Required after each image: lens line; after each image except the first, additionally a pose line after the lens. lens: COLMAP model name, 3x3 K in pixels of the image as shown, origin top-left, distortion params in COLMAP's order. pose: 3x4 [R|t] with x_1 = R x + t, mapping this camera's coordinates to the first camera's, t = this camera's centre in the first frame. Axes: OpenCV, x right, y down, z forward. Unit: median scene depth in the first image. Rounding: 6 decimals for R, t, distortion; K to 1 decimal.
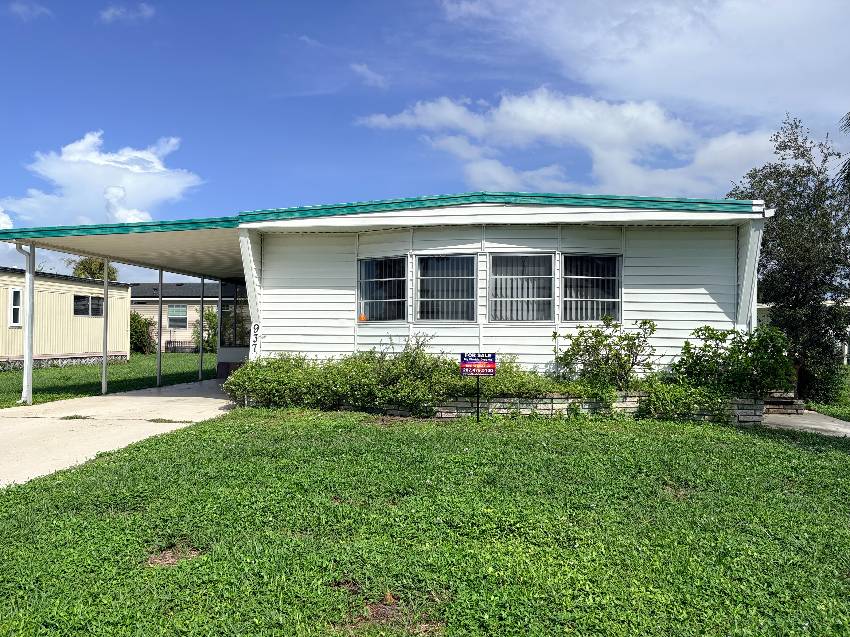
lens RADIAL K [[645.7, 0, 425.0], [0, 645.7, 318.2], [0, 0, 1]] dist [0.042879, -0.048197]
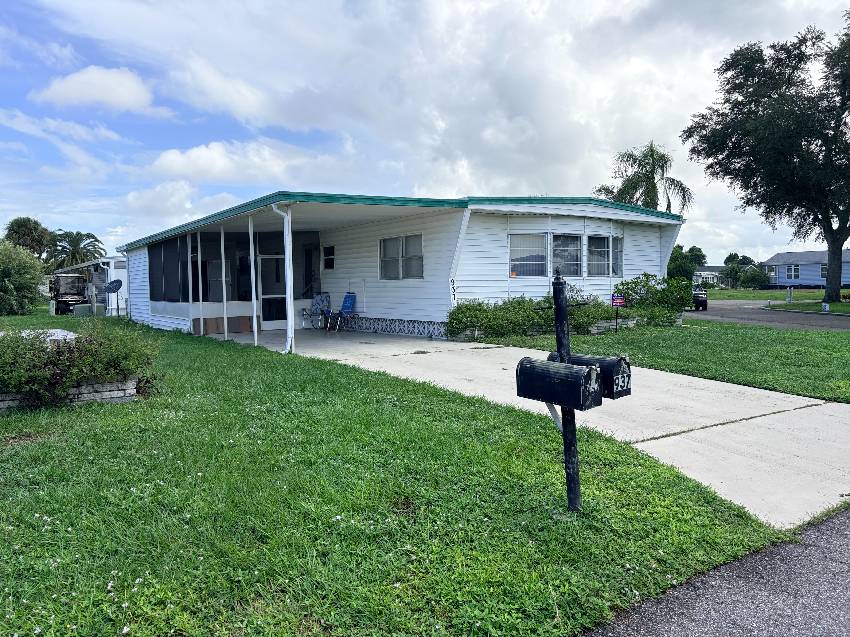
lens RADIAL K [[645.7, 0, 424.9], [0, 645.7, 319.0], [0, 0, 1]] dist [0.042879, -0.048197]
pose [[0.725812, -0.049276, 0.686126, -1.337493], [0.005377, 0.997807, 0.065973, 0.003320], [-0.687873, -0.044195, 0.724485, 0.074213]]
